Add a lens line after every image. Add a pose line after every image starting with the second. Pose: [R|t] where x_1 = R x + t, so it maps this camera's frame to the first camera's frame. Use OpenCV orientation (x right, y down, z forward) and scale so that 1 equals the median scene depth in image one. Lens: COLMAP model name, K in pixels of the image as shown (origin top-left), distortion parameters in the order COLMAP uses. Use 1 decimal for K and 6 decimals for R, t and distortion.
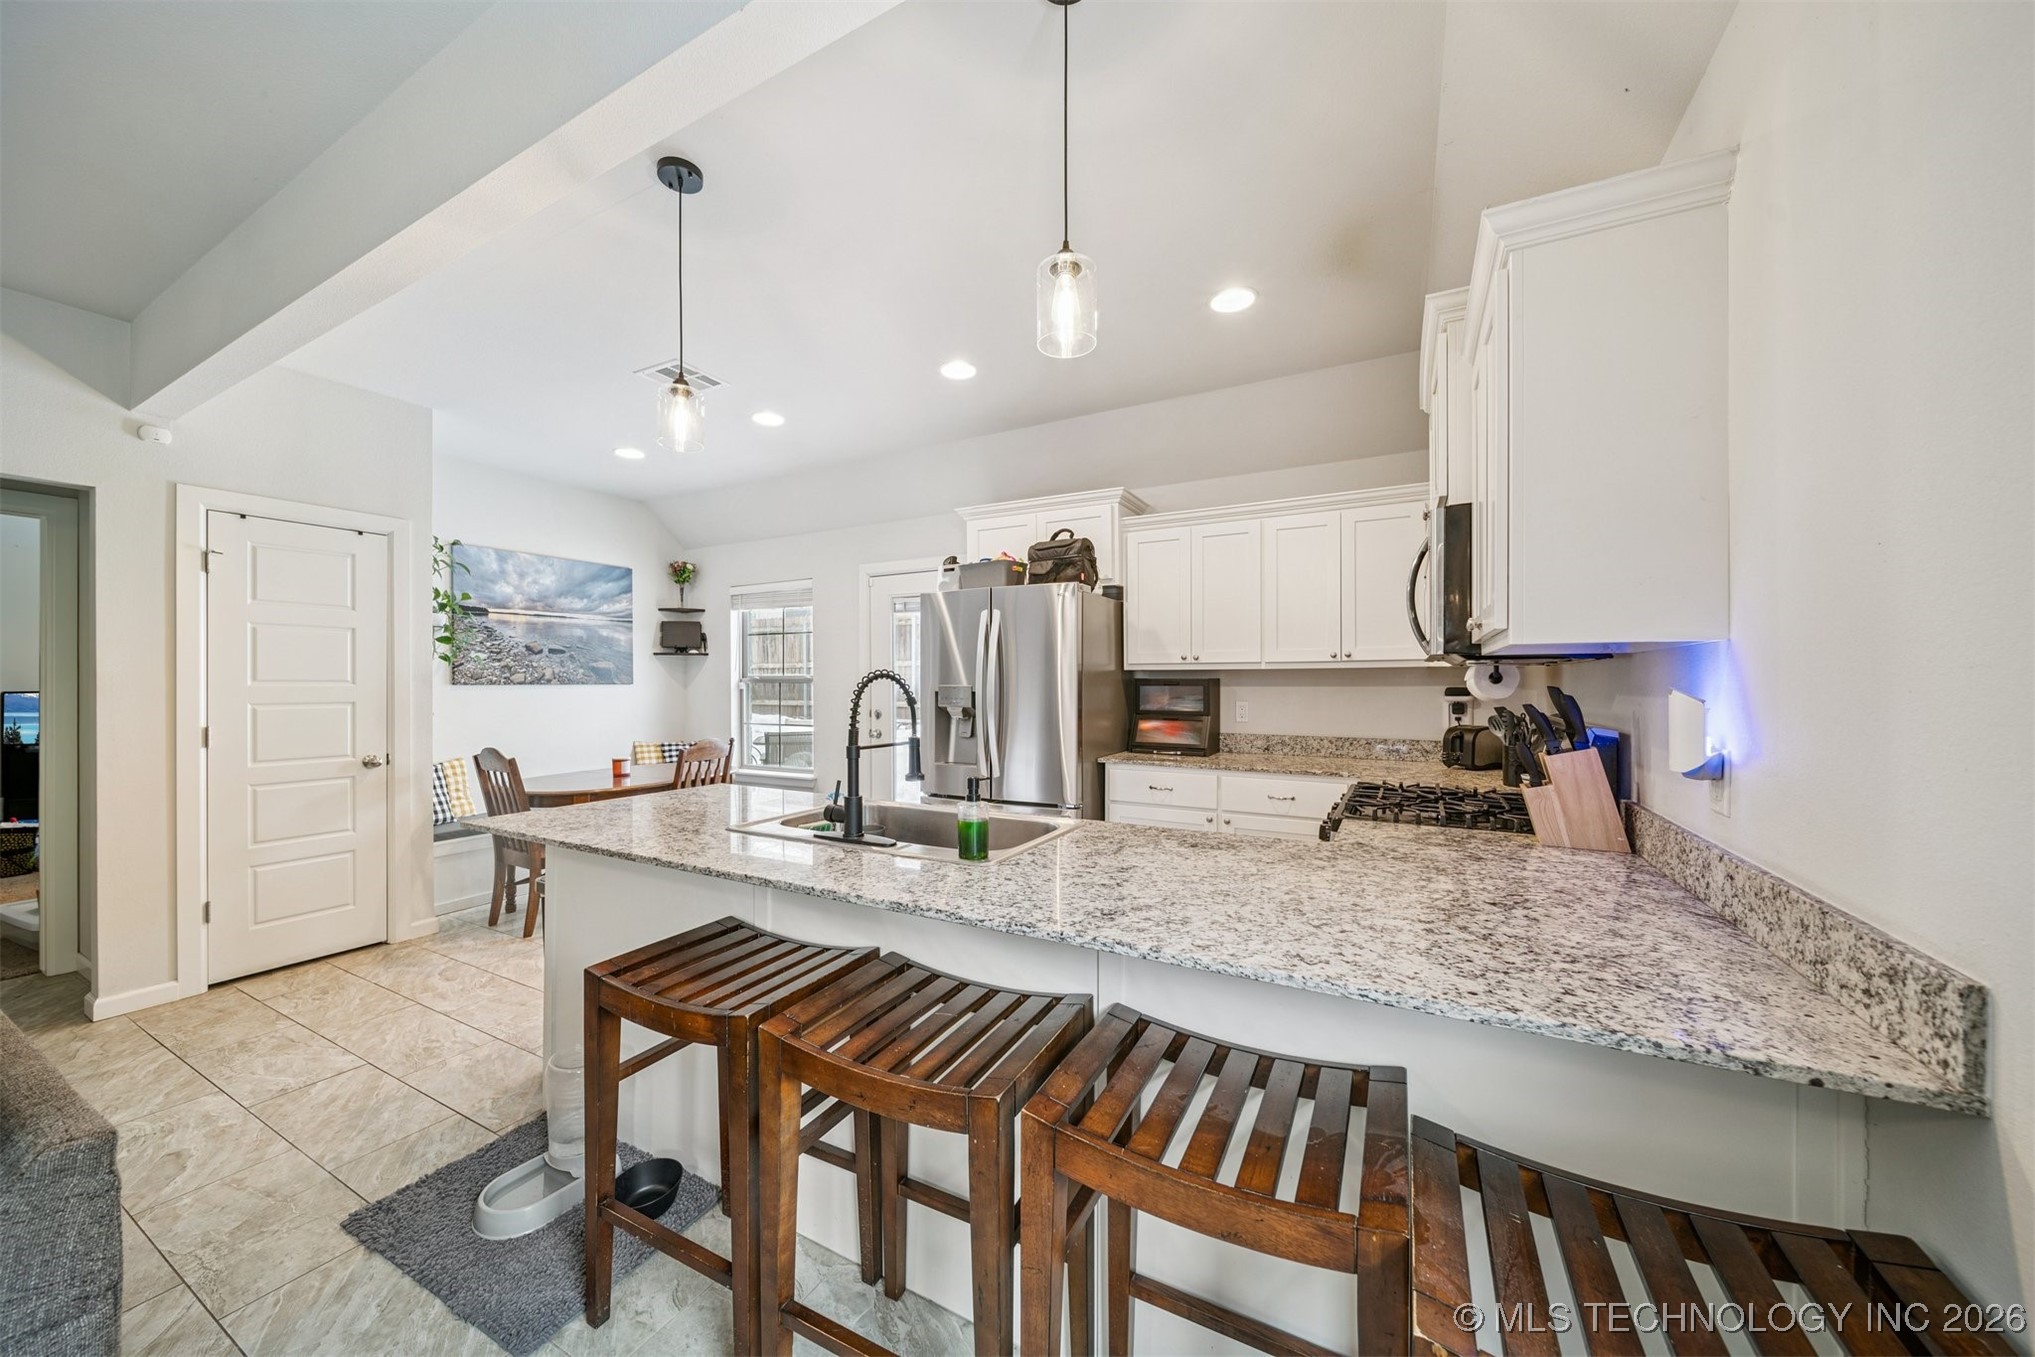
lens RADIAL K [[722.3, 0, 1009.2], [0, 722.3, 677.6], [0, 0, 1]] dist [-0.001207, -0.000882]
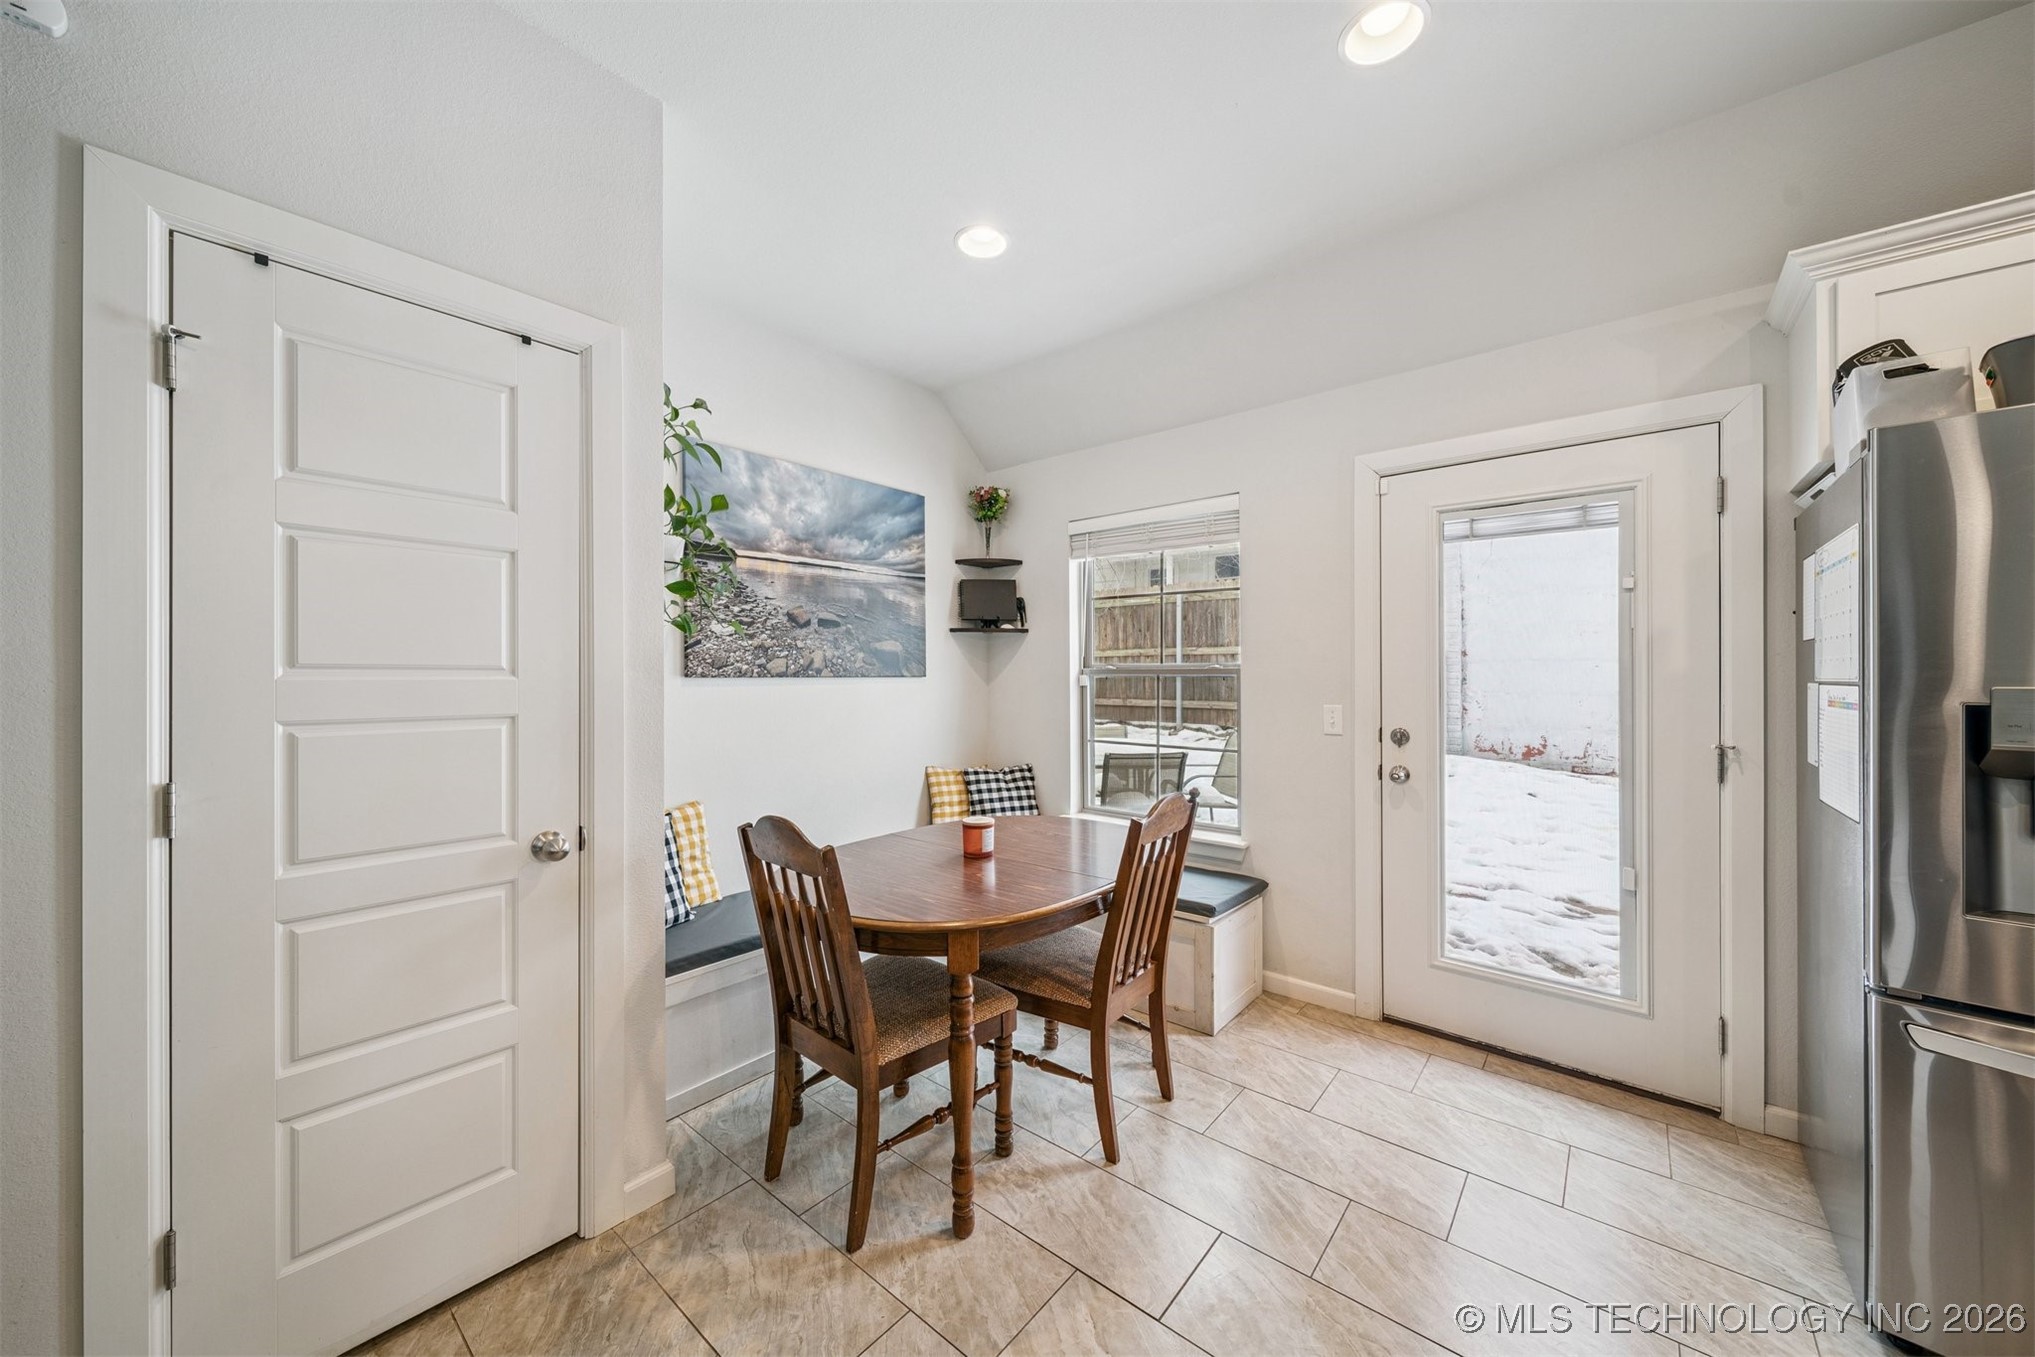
lens RADIAL K [[722.3, 0, 1006.4], [0, 722.3, 674.4], [0, 0, 1]] dist [-0.001207, -0.000882]
pose [[0.979581, 0.004274, -0.201005, -0.401231], [-0.003110, 0.999977, 0.006106, 0.003489], [0.201026, -0.005356, 0.979571, 0.481864]]
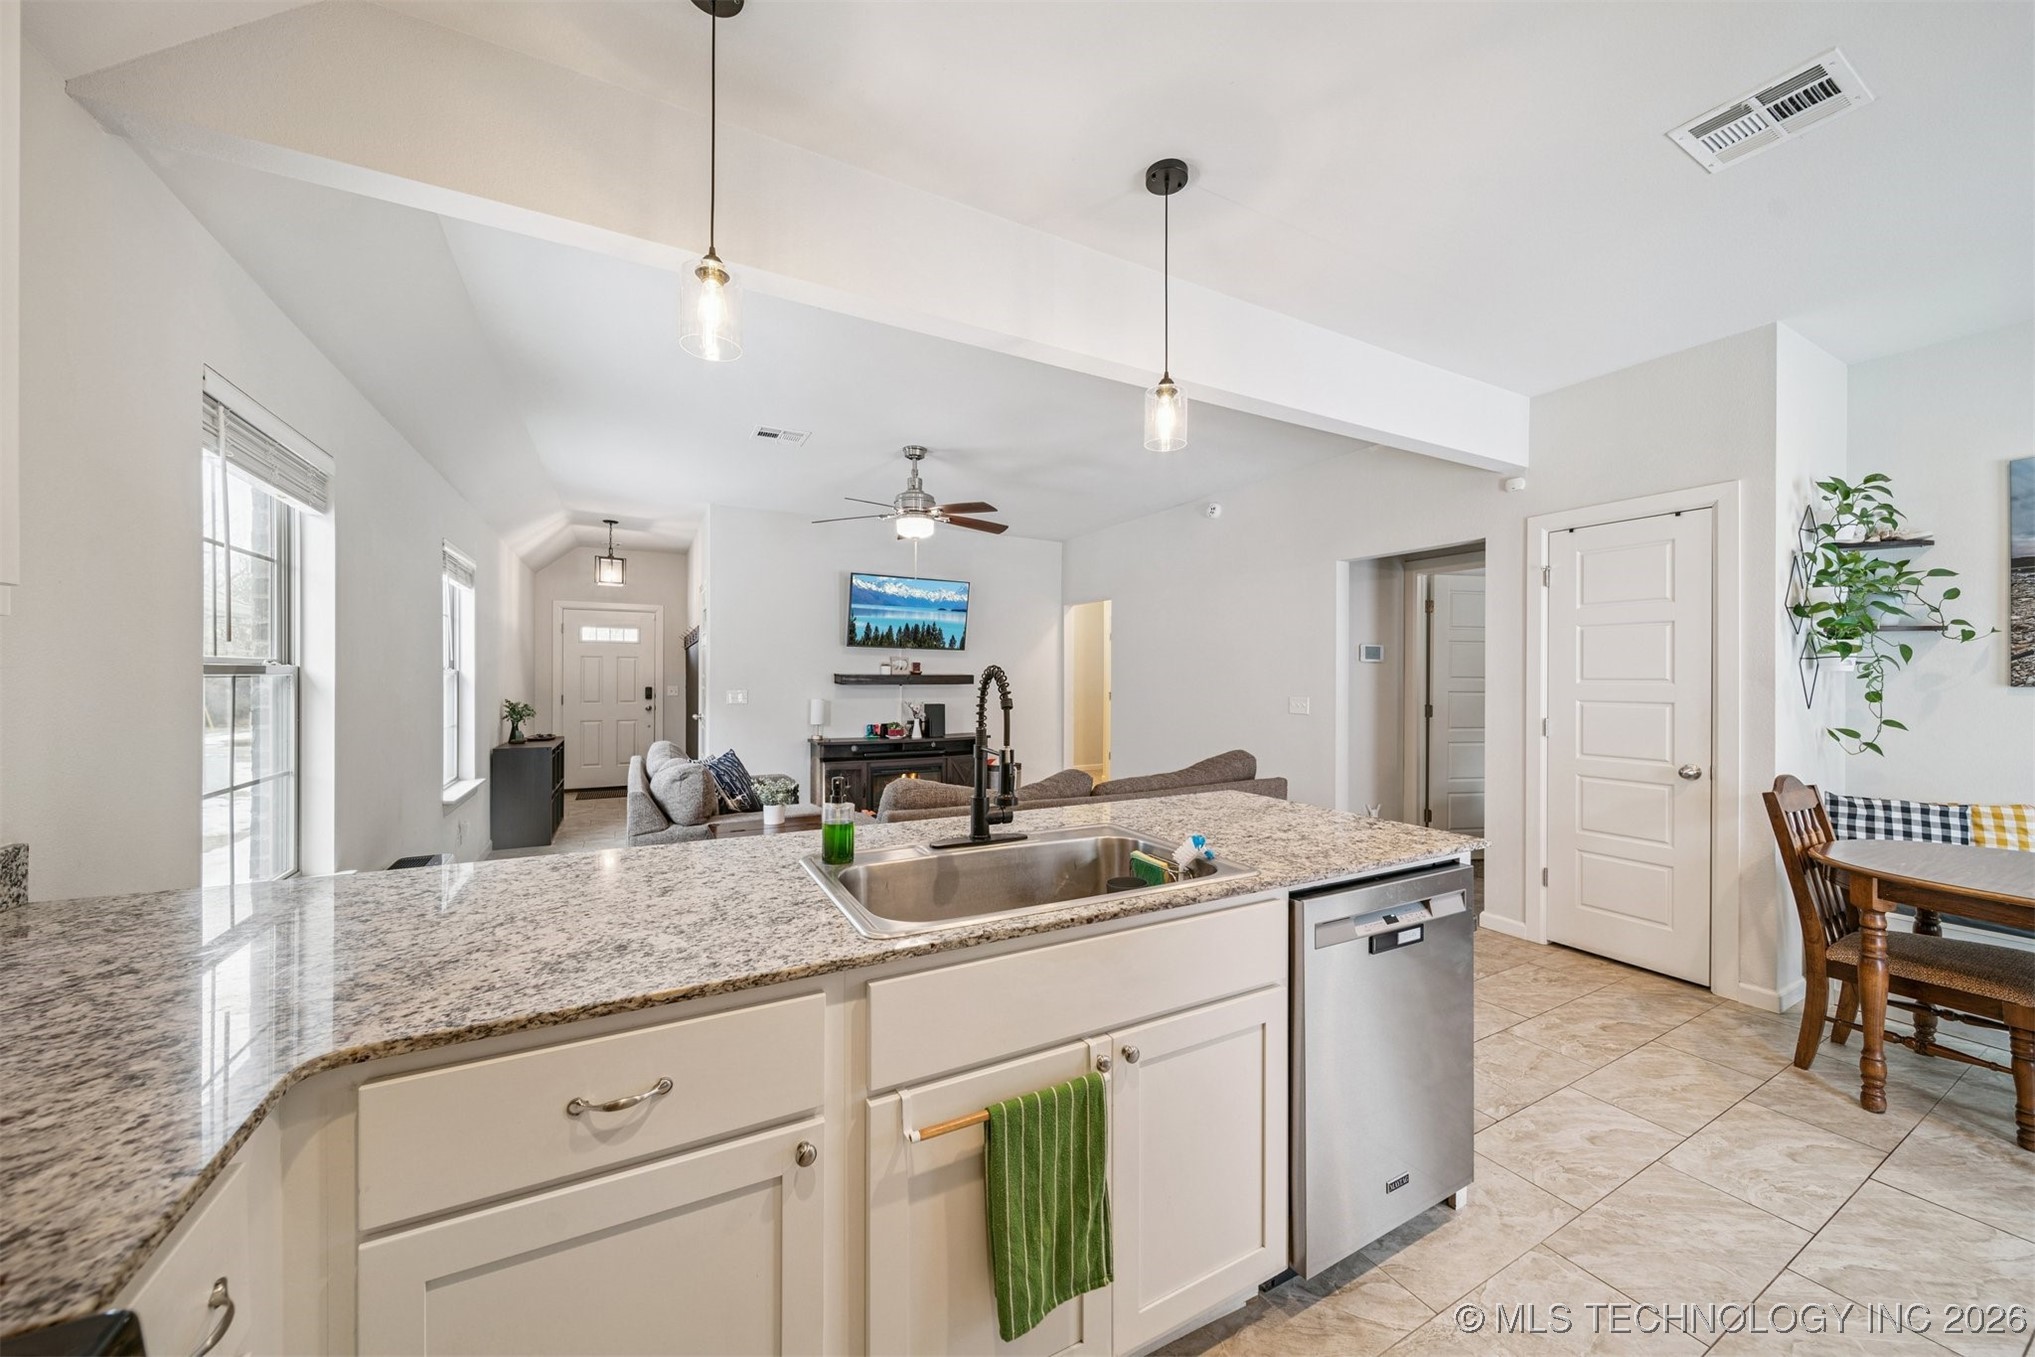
lens RADIAL K [[722.3, 0, 1017.1], [0, 722.3, 678.8], [0, 0, 1]] dist [-0.001207, -0.000882]
pose [[-0.540576, -0.000879, -0.841295, 0.226258], [0.002251, 0.999994, -0.002491, 0.003169], [0.841292, -0.003240, -0.540571, 0.618272]]
